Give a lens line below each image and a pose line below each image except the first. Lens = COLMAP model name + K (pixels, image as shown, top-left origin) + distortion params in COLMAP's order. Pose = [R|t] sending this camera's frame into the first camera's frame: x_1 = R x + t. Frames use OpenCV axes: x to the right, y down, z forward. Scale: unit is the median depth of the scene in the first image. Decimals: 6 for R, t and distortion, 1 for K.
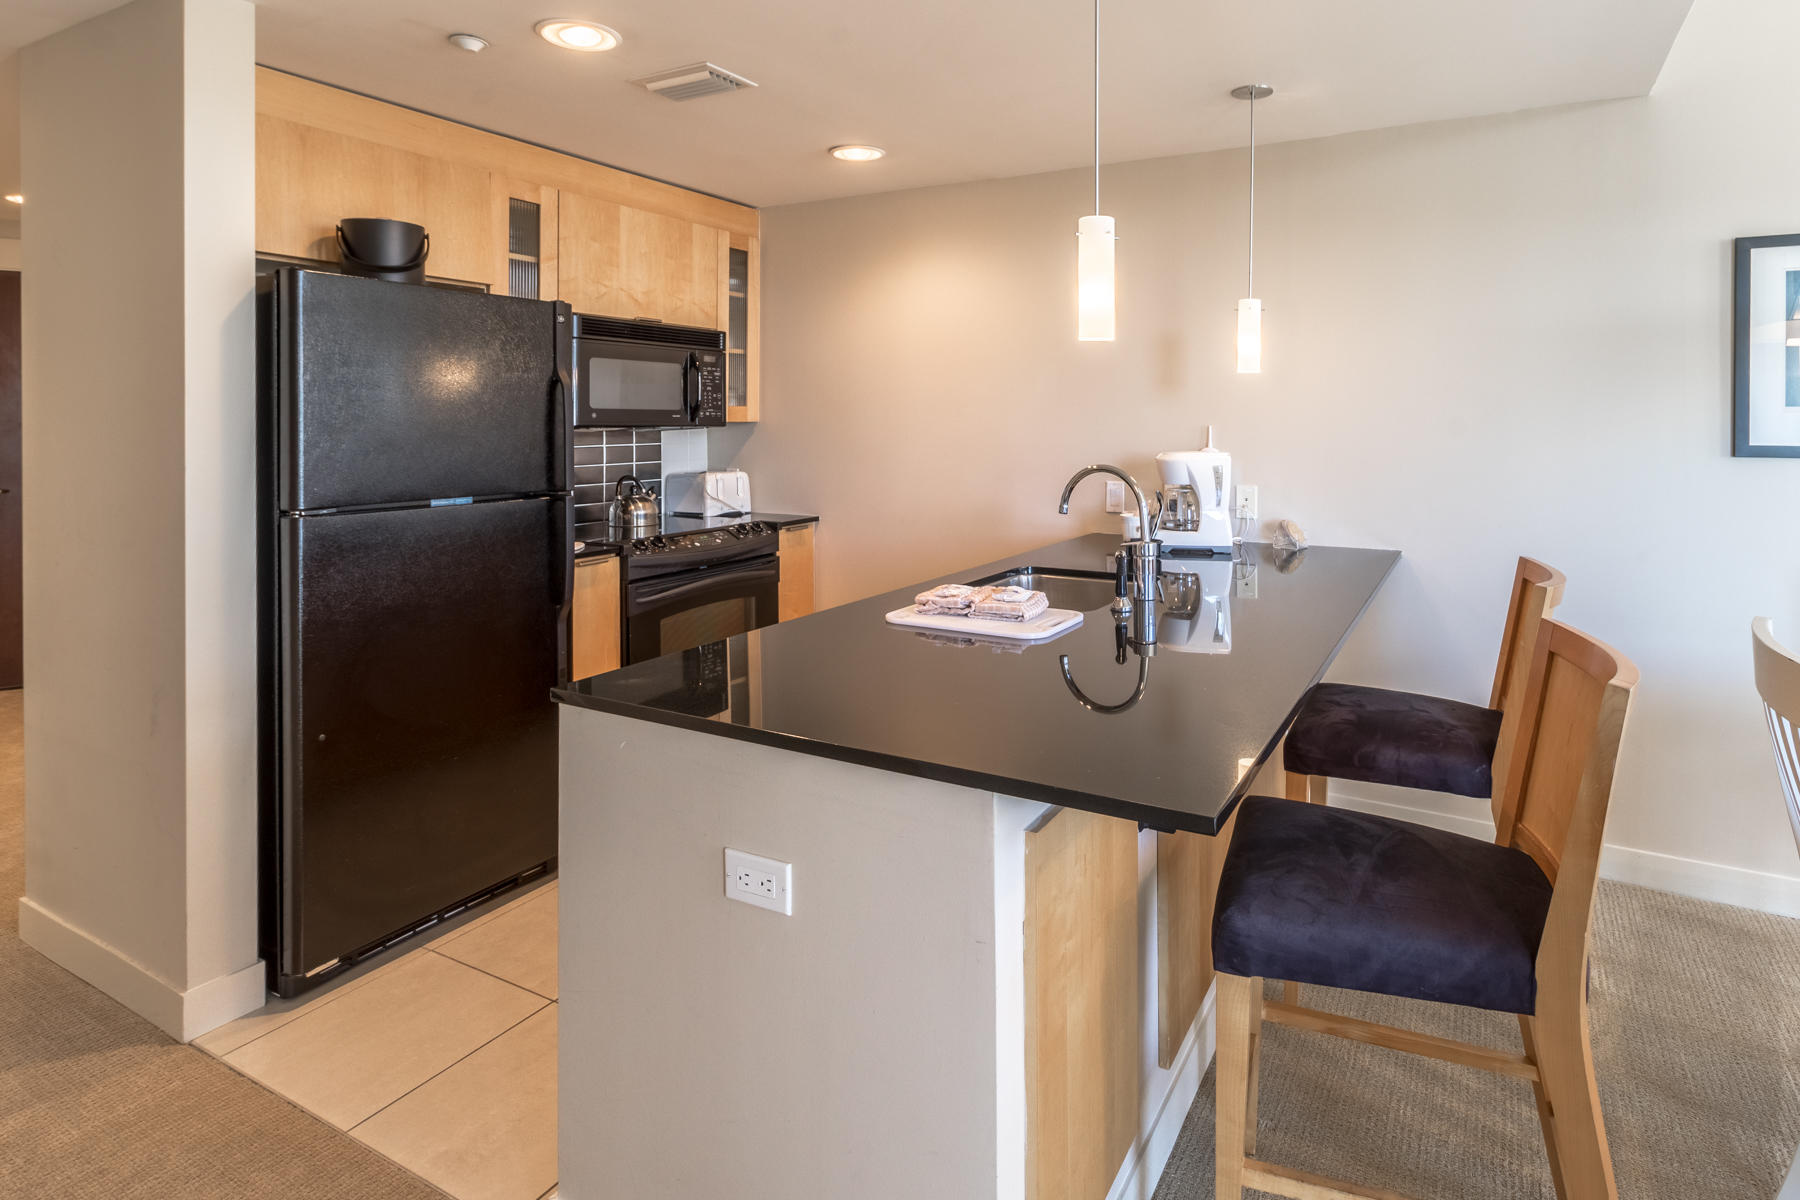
lens RADIAL K [[936.1, 0, 1022.0], [0, 936.1, 496.8], [0, 0, 1]] dist [0.002506, 0.000527]
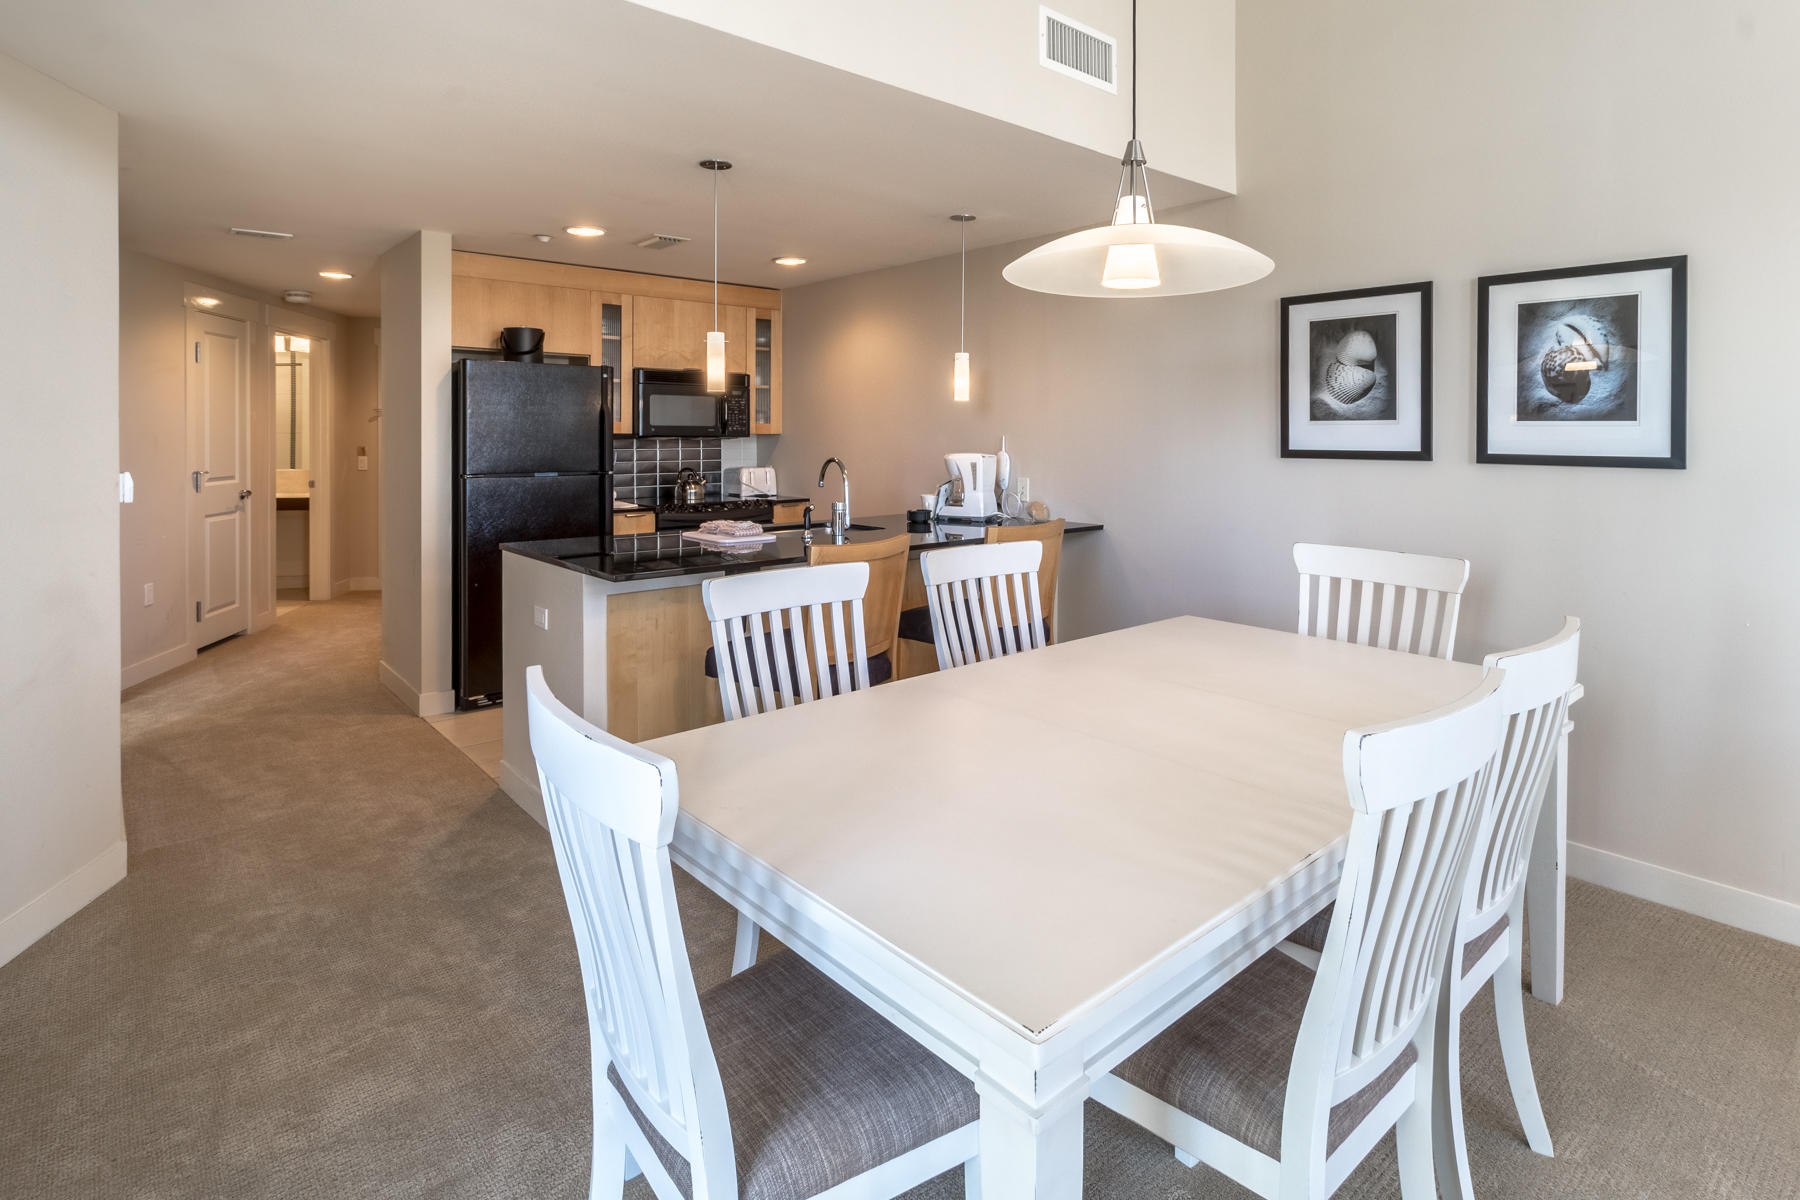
lens RADIAL K [[924.3, 0, 940.4], [0, 924.3, 532.5], [0, 0, 1]] dist [-0.000898, -0.000679]
pose [[0.933759, 0.038192, -0.355859, 0.636577], [-0.029944, 0.999141, 0.028660, 0.034525], [0.356647, -0.016105, 0.934100, -0.366394]]
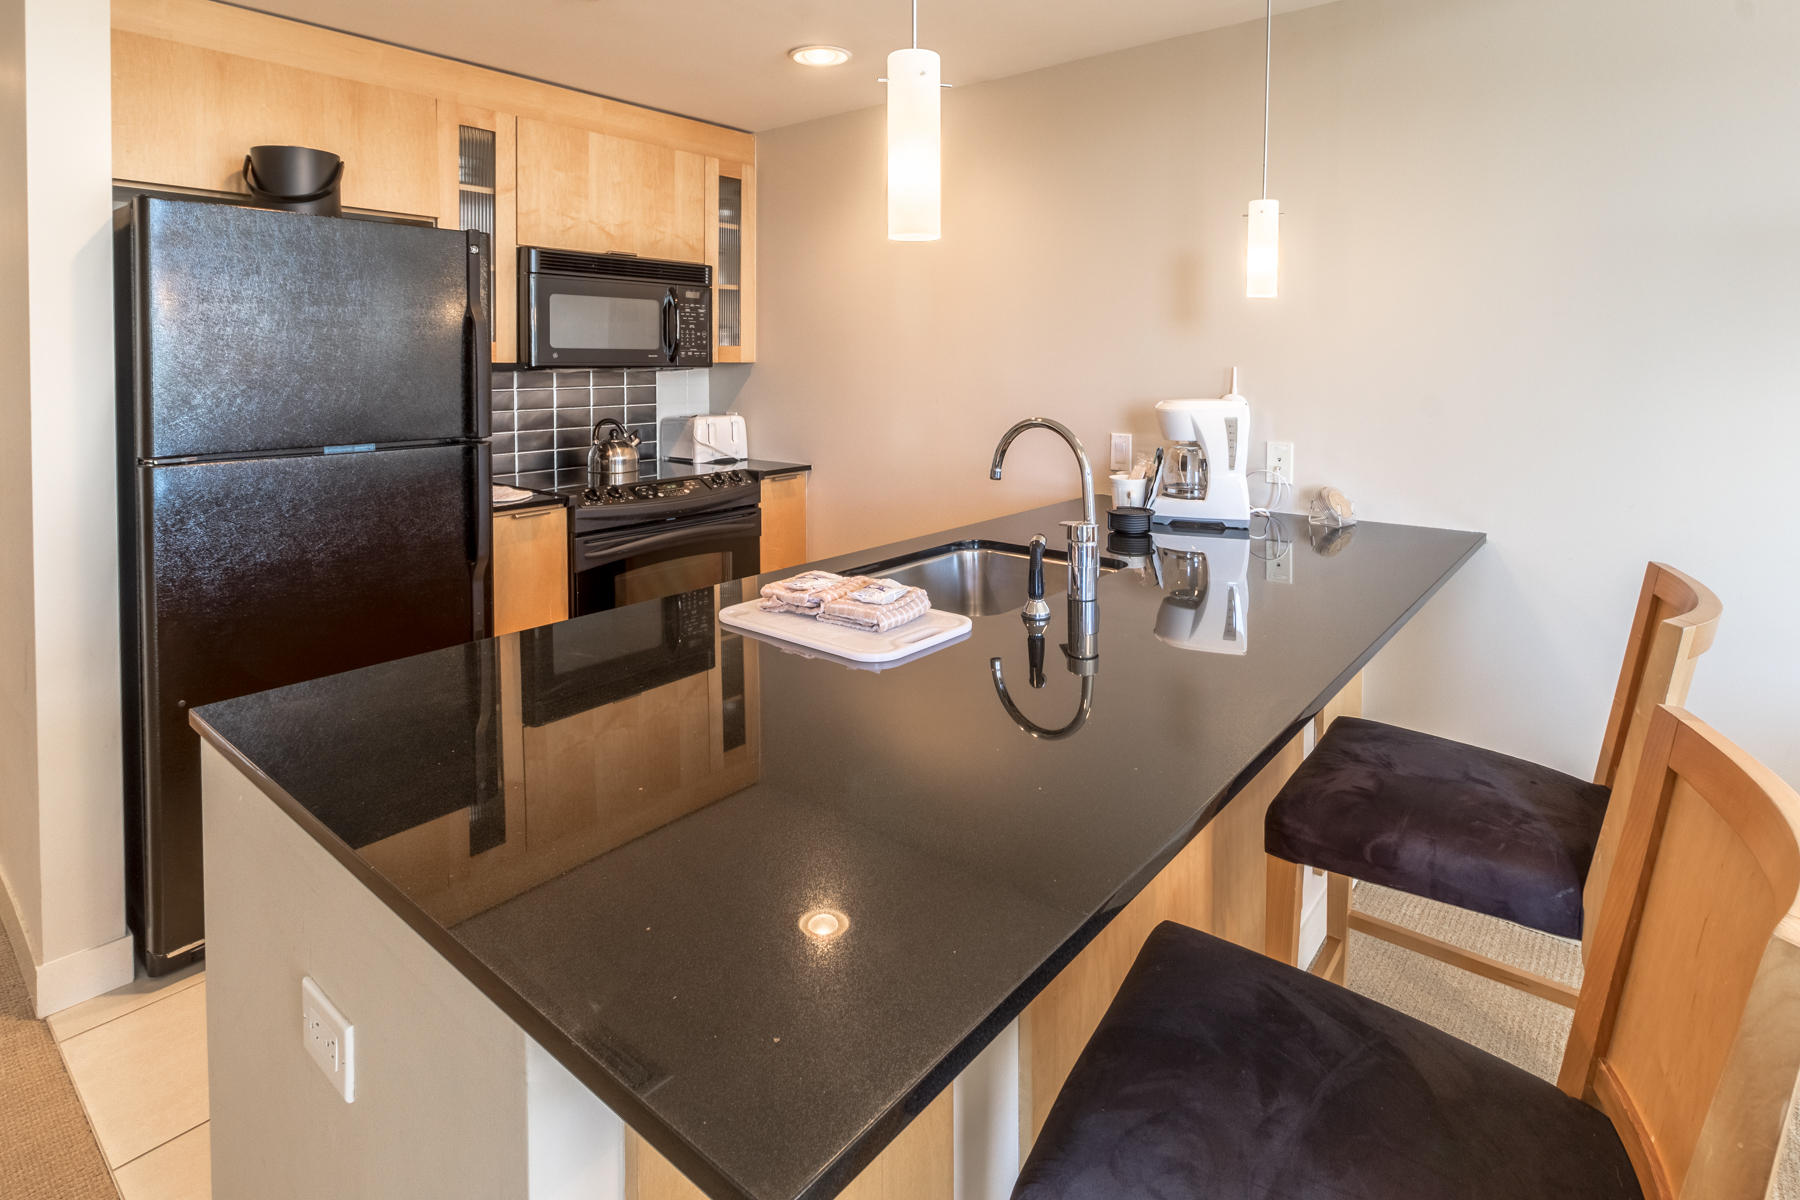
lens RADIAL K [[919.6, 0, 941.5], [0, 919.6, 446.2], [0, 0, 1]] dist [0.000221, -0.000535]
pose [[0.979802, 0.017343, -0.199214, 0.115320], [-0.015098, 0.999804, 0.012780, -0.014228], [0.199397, -0.009514, 0.979873, 0.178200]]
